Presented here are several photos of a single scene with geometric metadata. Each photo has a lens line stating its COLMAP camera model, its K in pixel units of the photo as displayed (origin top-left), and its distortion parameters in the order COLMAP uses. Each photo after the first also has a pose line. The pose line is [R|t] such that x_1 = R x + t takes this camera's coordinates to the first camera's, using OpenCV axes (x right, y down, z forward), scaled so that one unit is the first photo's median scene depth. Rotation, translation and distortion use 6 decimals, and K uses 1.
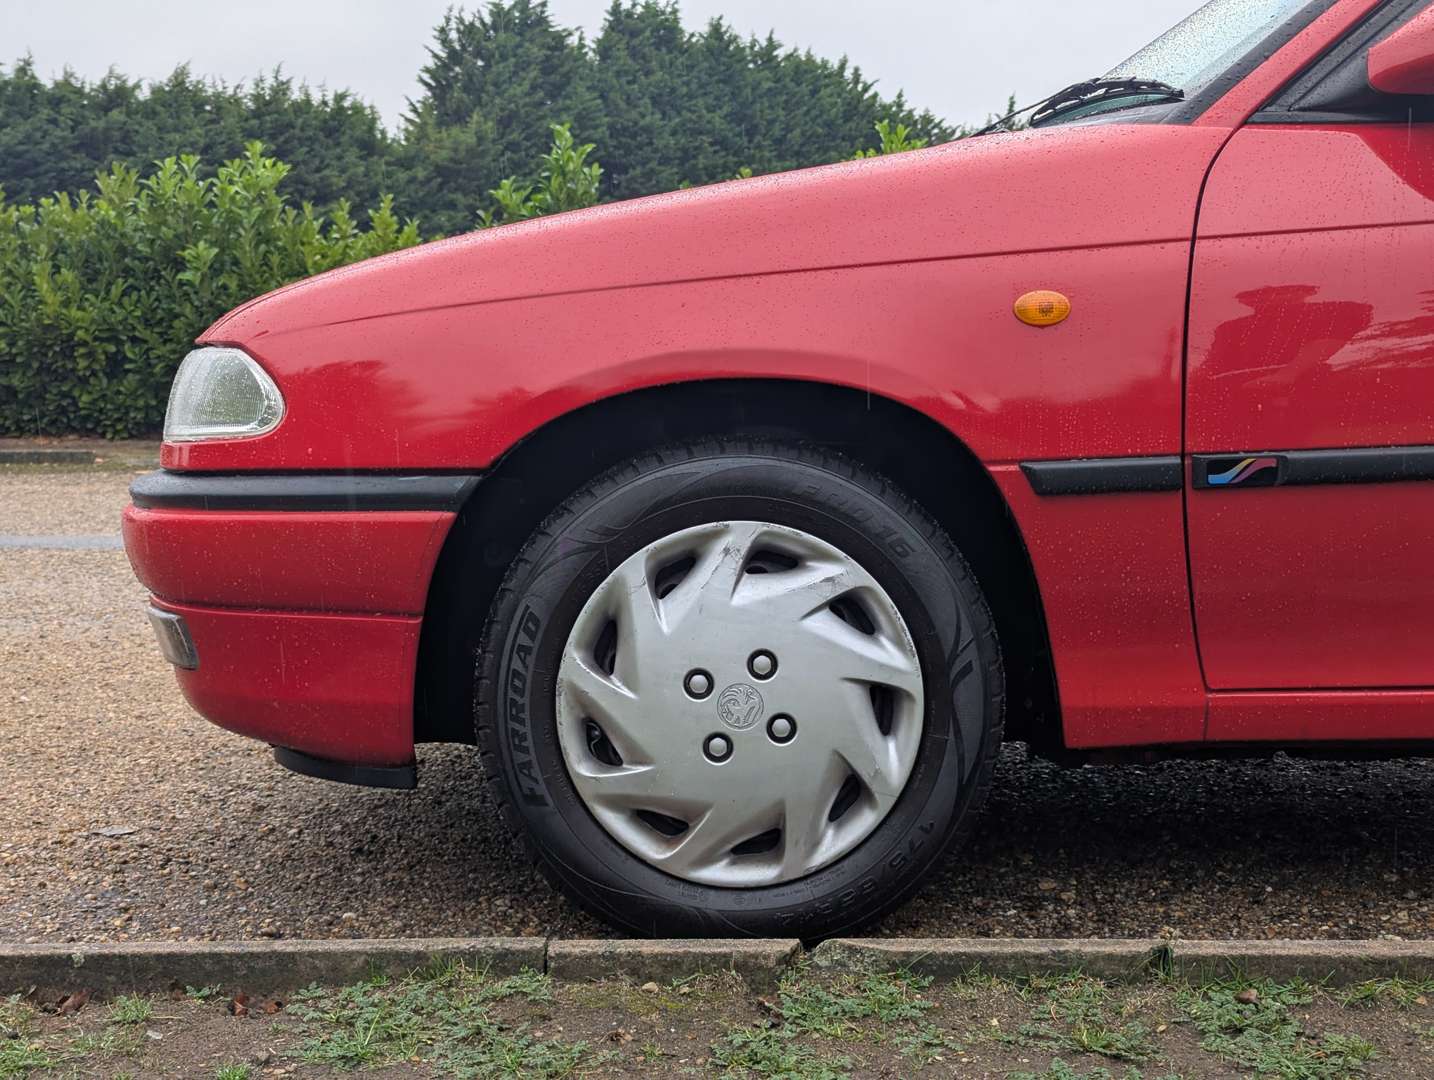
lens RADIAL K [[2017.9, 0, 707.0], [0, 2017.9, 544.6], [0, 0, 1]] dist [0.046394, 0.000000]
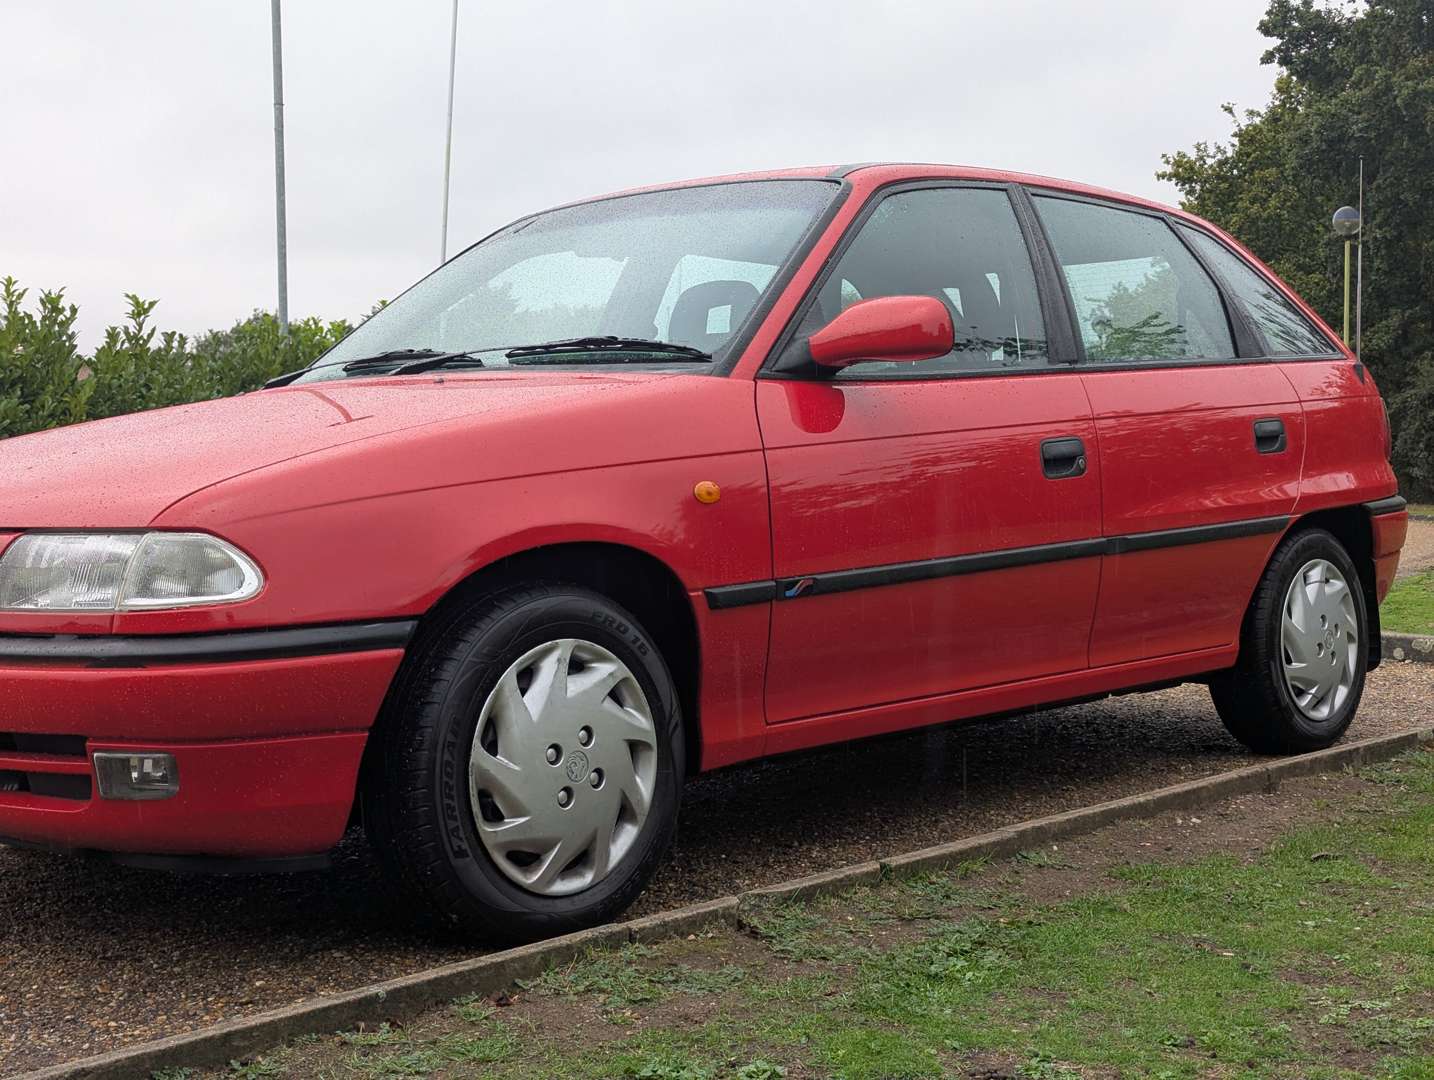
lens RADIAL K [[2017.9, 0, 724.9], [0, 2017.9, 535.5], [0, 0, 1]] dist [0.046394, 0.000000]
pose [[0.683658, -0.034357, 0.728994, -0.940631], [0.077309, 0.996680, -0.025527, -0.039633], [-0.725697, 0.073809, 0.684044, -0.086332]]
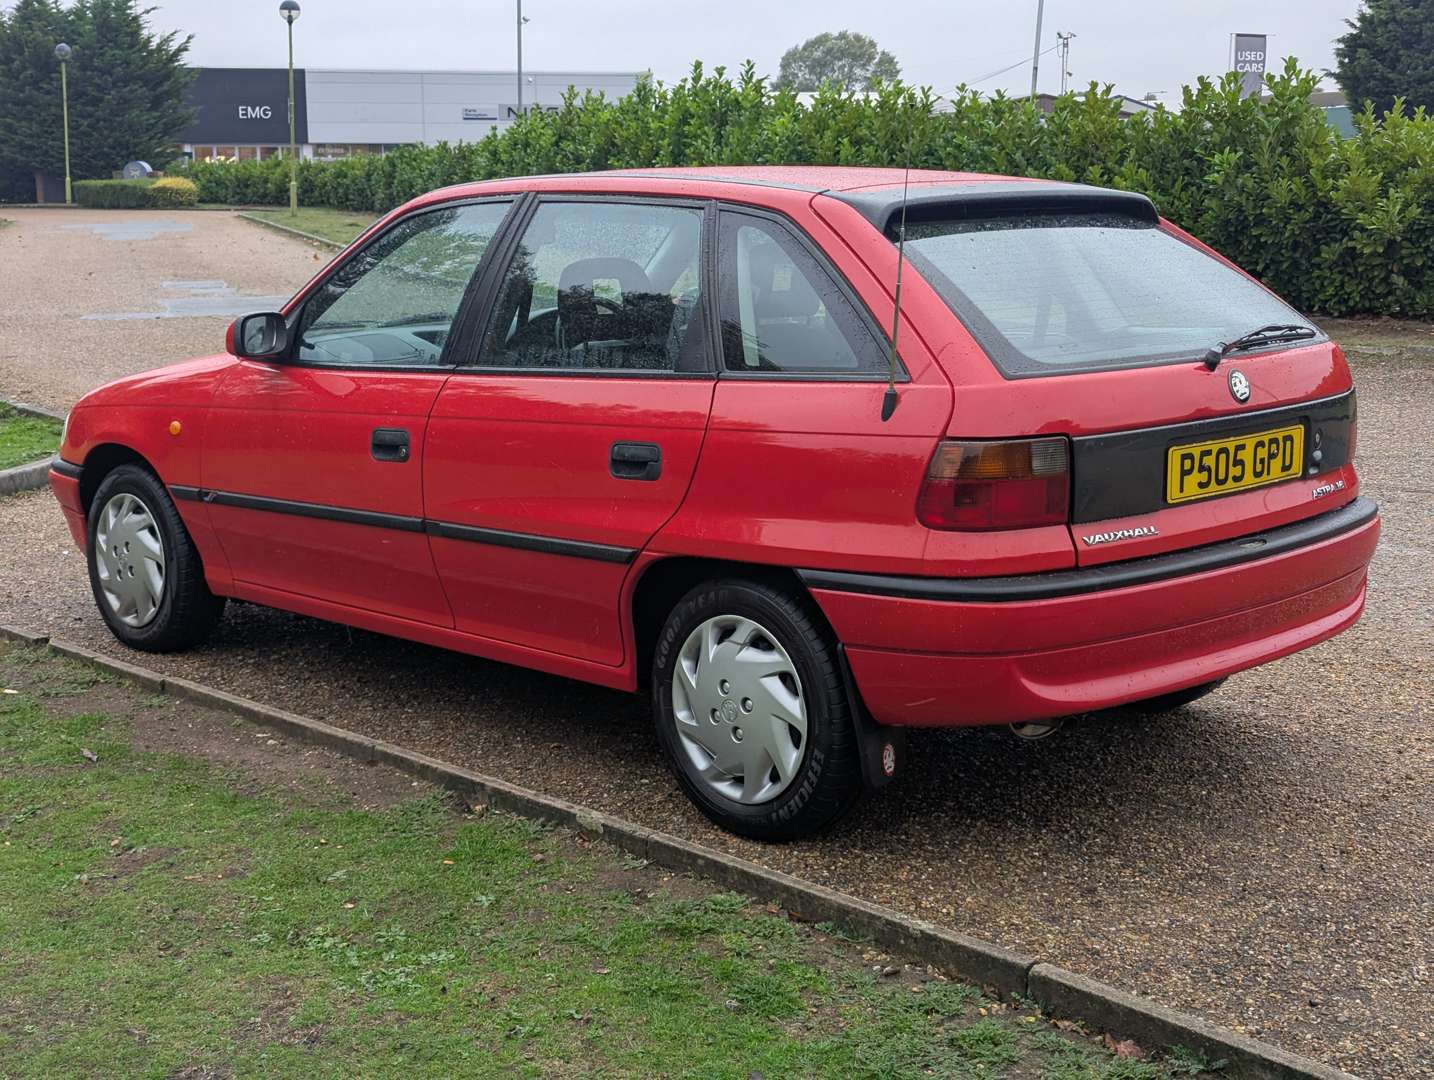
lens RADIAL K [[2017.9, 0, 705.0], [0, 2017.9, 502.6], [0, 0, 1]] dist [0.046394, 0.000000]
pose [[0.698679, 0.111842, -0.706639, 2.464797], [-0.051422, 0.993001, 0.106323, -0.326618], [0.713585, -0.037949, 0.699540, -0.364904]]
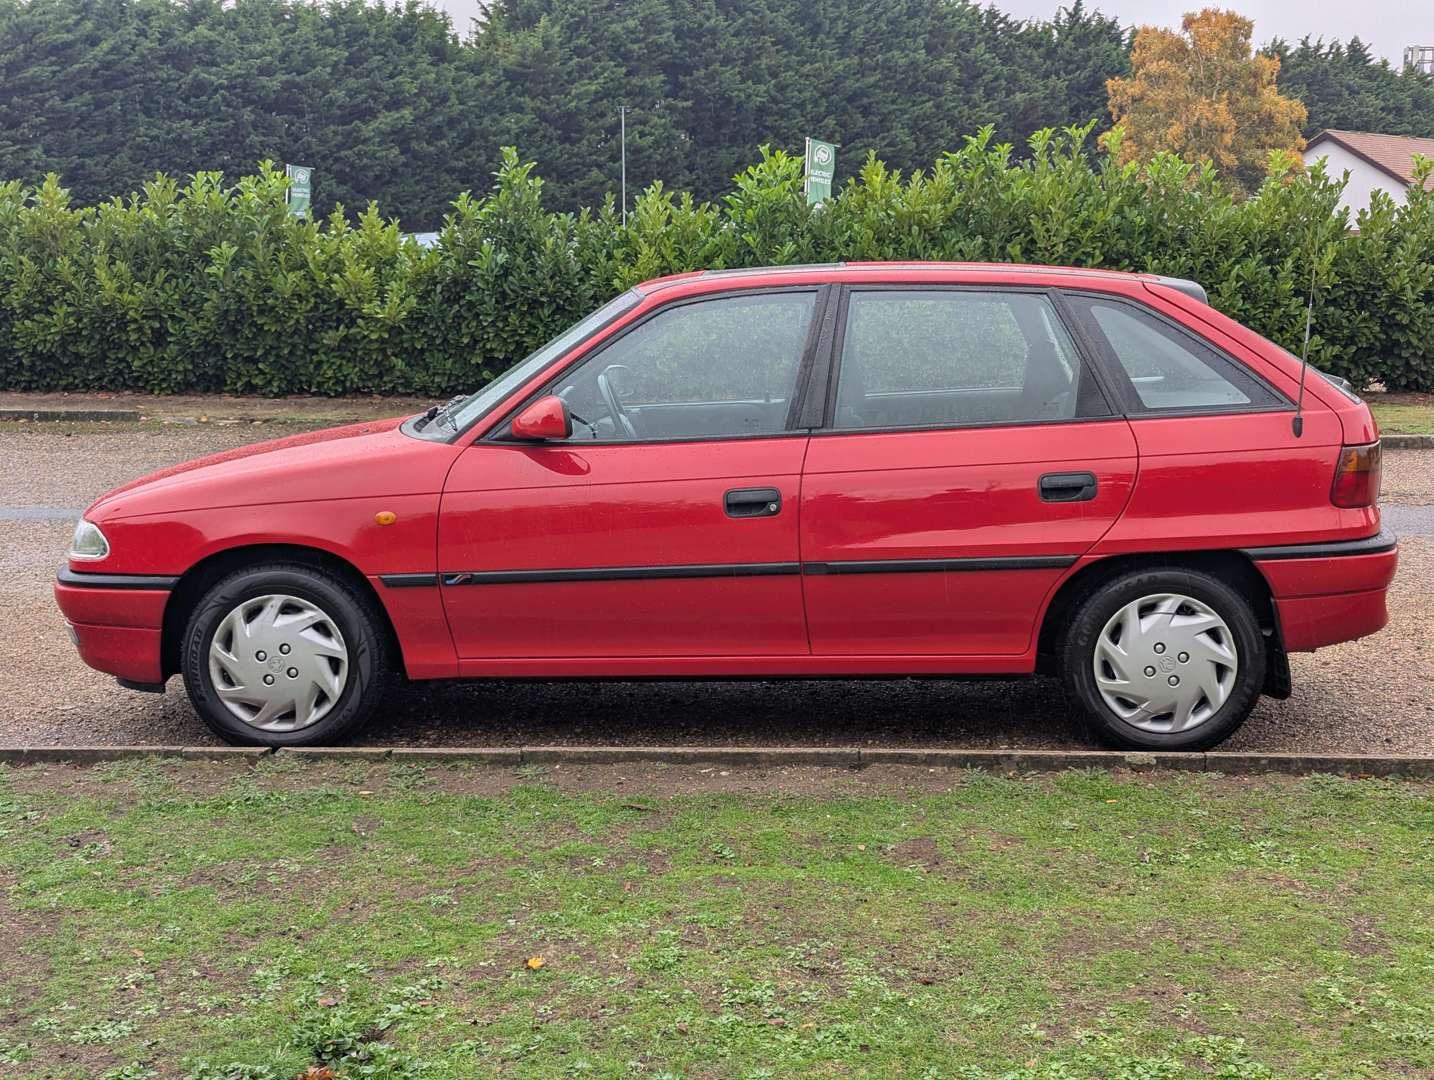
lens RADIAL K [[2017.9, 0, 722.1], [0, 2017.9, 528.6], [0, 0, 1]] dist [0.046394, 0.000000]
pose [[0.999199, 0.005633, -0.039629, 0.693345], [-0.003542, 0.998607, 0.052641, -0.236547], [0.039870, -0.052459, 0.997827, -1.602315]]
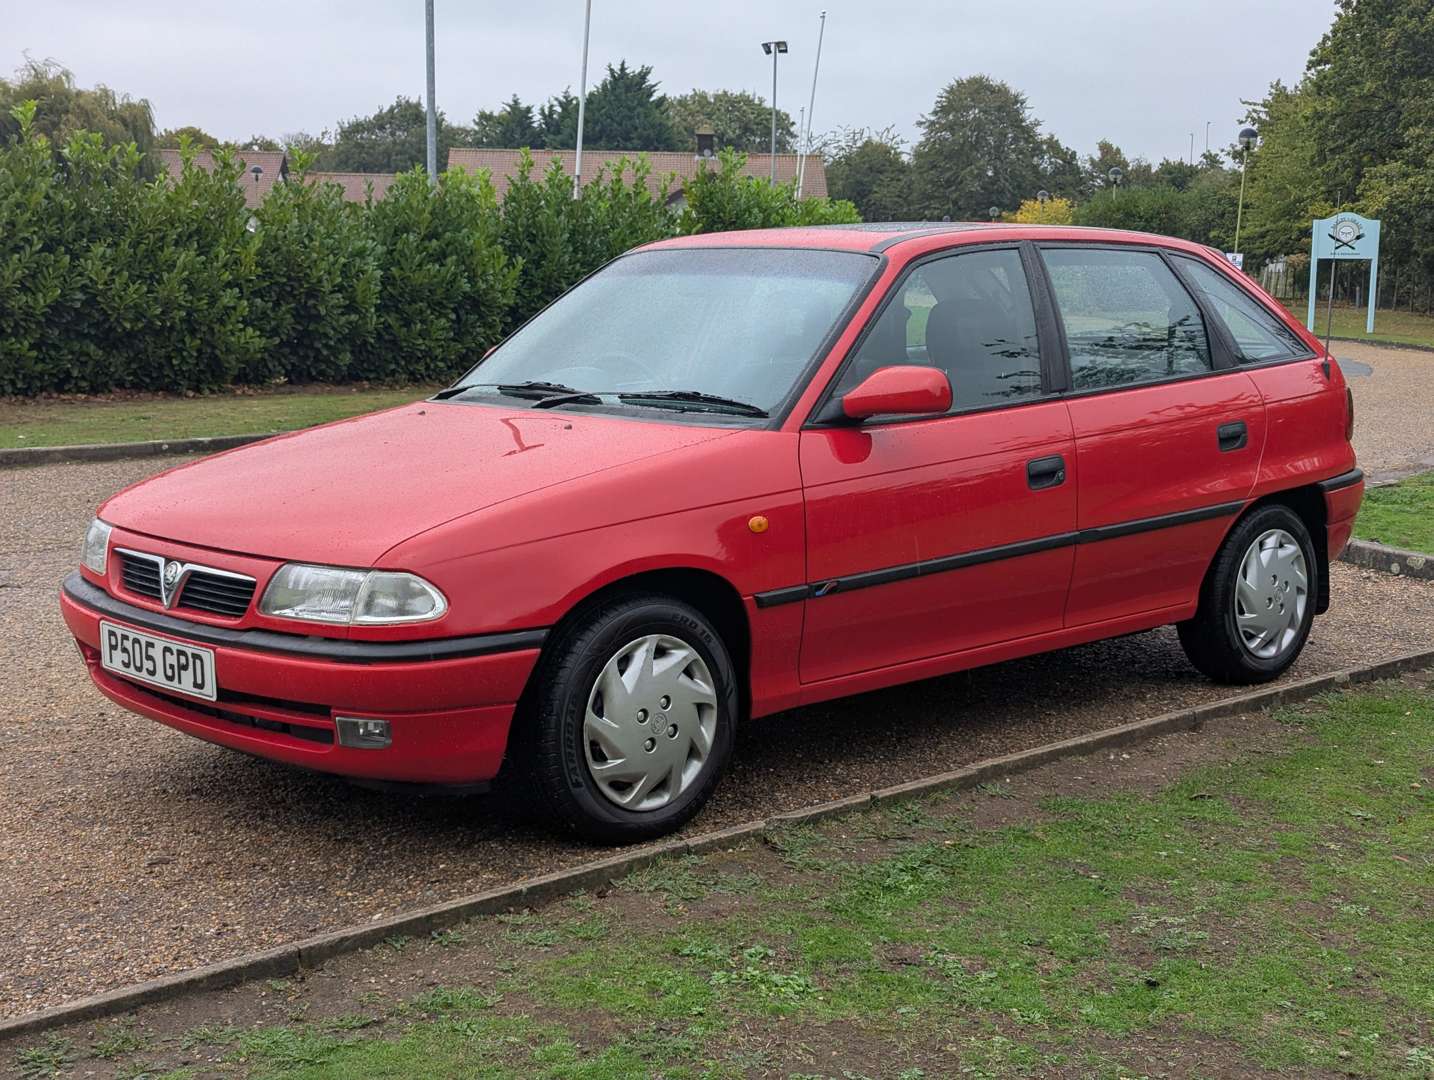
lens RADIAL K [[2017.9, 0, 720.4], [0, 2017.9, 580.9], [0, 0, 1]] dist [0.046394, 0.000000]
pose [[0.733896, -0.102443, 0.671493, -1.288069], [0.052167, 0.994143, 0.094650, -0.254248], [-0.677256, -0.034434, 0.734942, -0.559802]]
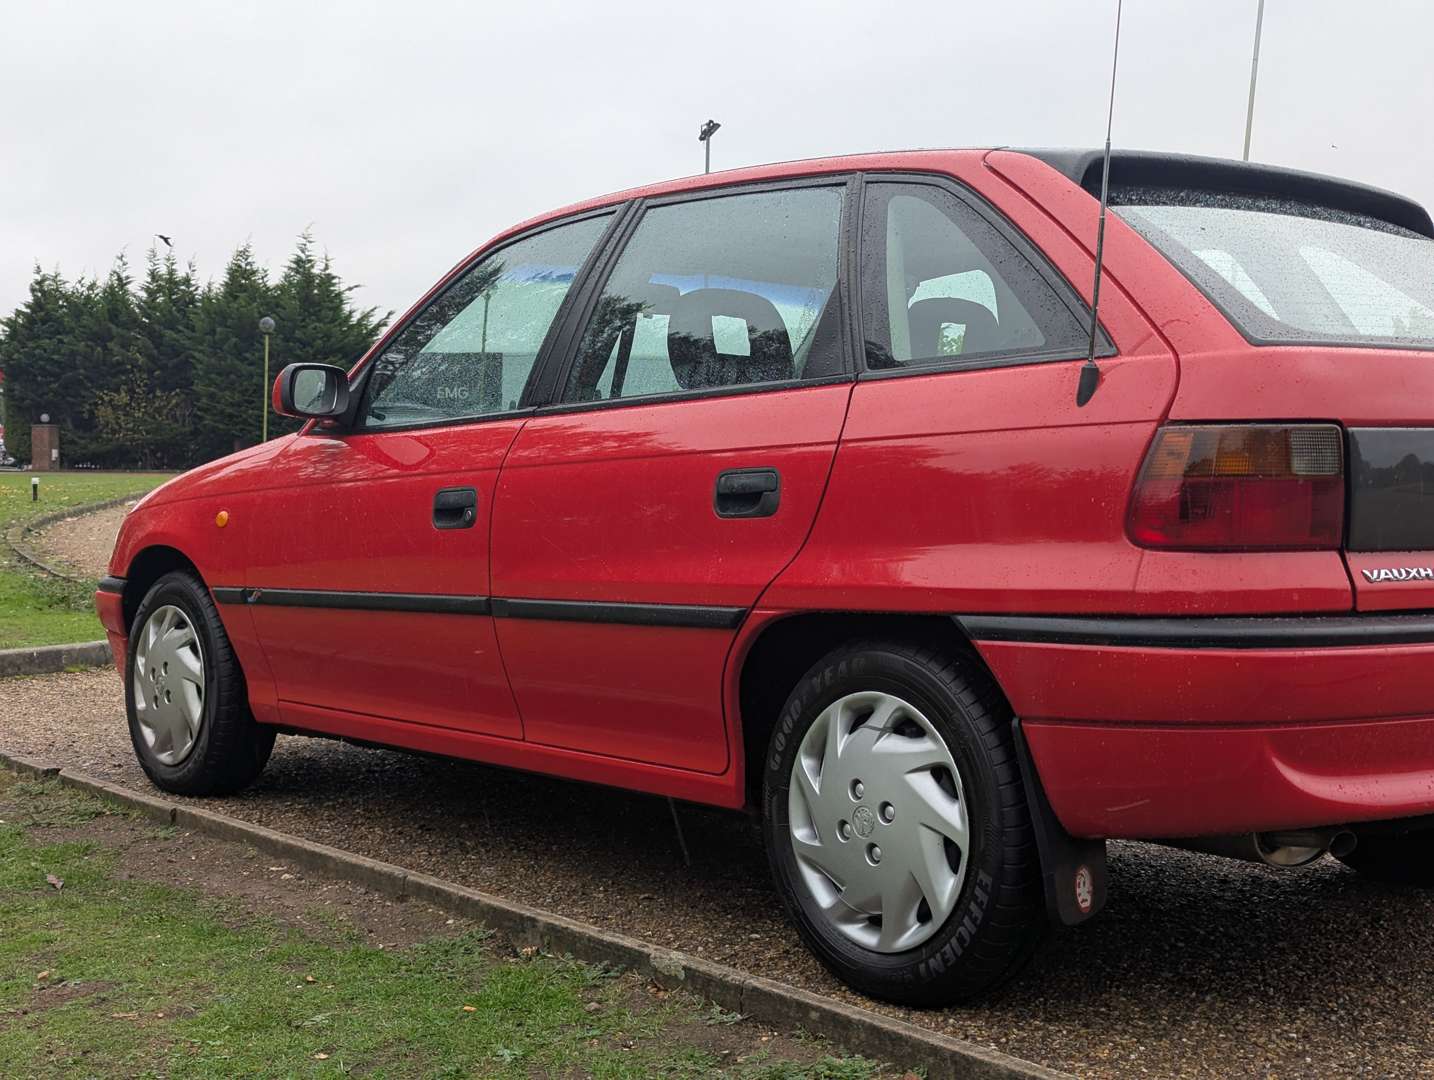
lens RADIAL K [[2017.9, 0, 715.2], [0, 2017.9, 541.0], [0, 0, 1]] dist [0.046394, 0.000000]
pose [[0.633956, 0.036250, -0.772519, 2.167992], [-0.071126, 0.997400, -0.011566, -0.101326], [0.770091, 0.062278, 0.634887, -0.005344]]
